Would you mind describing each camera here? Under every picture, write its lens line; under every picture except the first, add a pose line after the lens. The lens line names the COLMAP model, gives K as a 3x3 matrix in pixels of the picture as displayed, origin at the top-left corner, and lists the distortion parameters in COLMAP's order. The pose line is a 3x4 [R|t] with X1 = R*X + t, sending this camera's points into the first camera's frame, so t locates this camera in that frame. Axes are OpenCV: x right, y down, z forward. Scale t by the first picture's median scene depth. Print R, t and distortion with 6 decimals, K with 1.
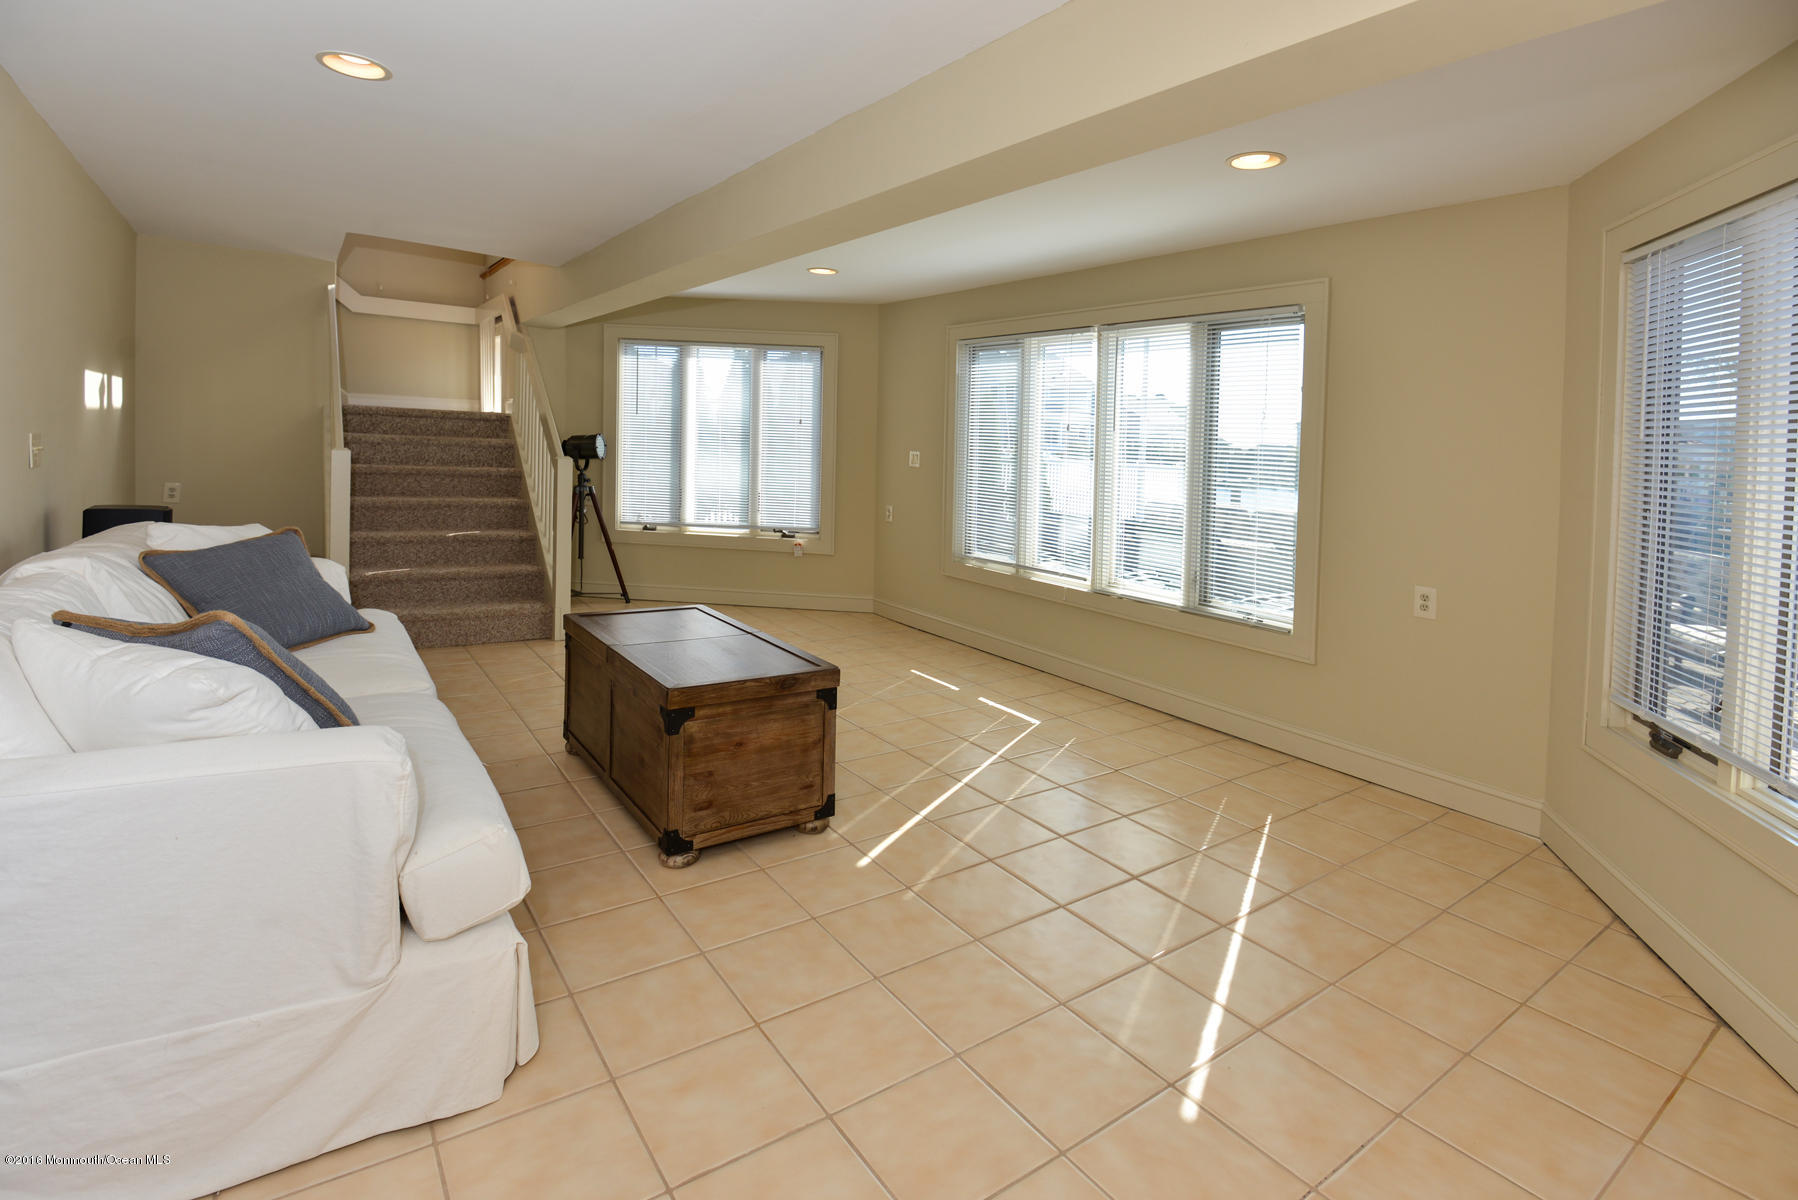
lens RADIAL K [[848.0, 0, 899.2], [0, 848.0, 460.9], [0, 0, 1]] dist [0.003516, -0.000162]
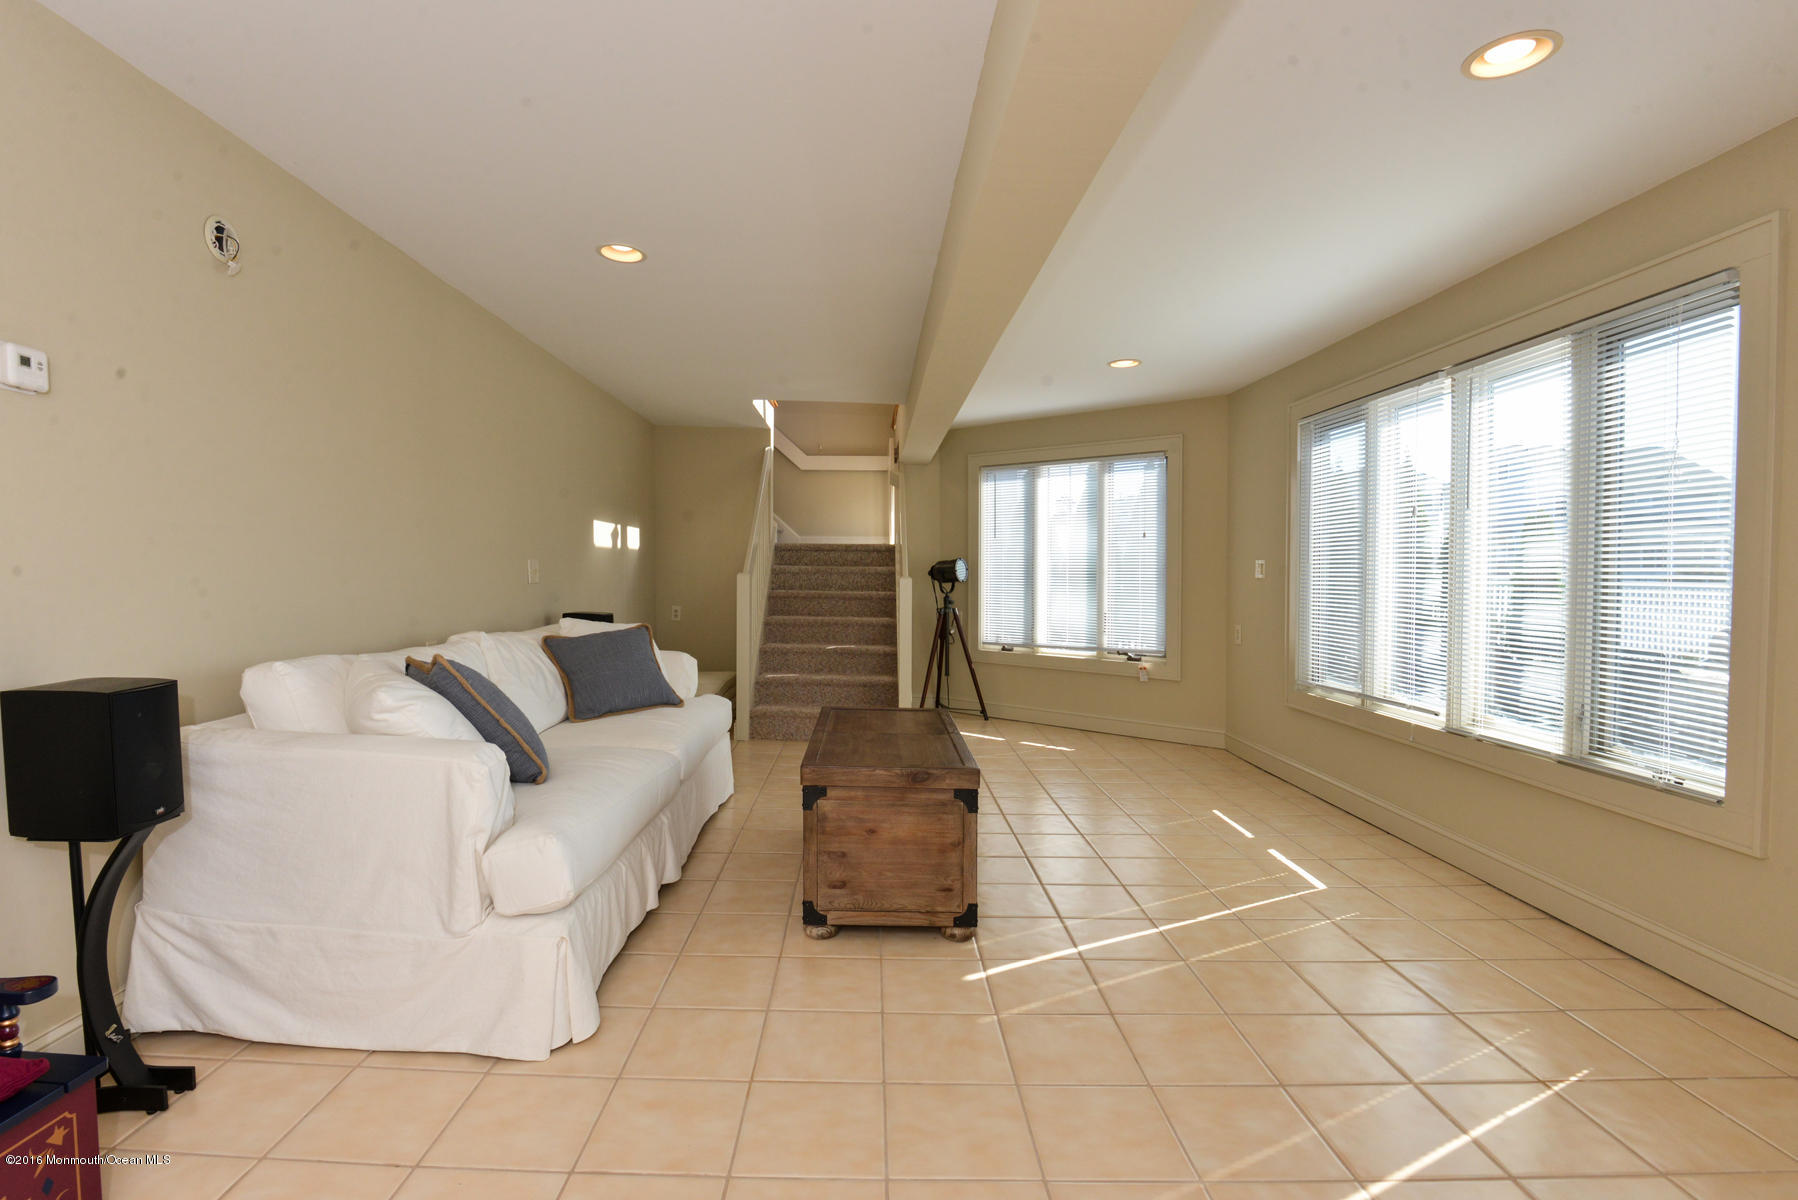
lens RADIAL K [[849.9, 0, 899.0], [0, 849.9, 600.0], [0, 0, 1]] dist [-0.002773, -0.000793]
pose [[0.815138, -0.014957, -0.579073, 0.263708], [0.007821, 0.999860, -0.014816, 0.047276], [0.579213, 0.007548, 0.815141, 0.122820]]
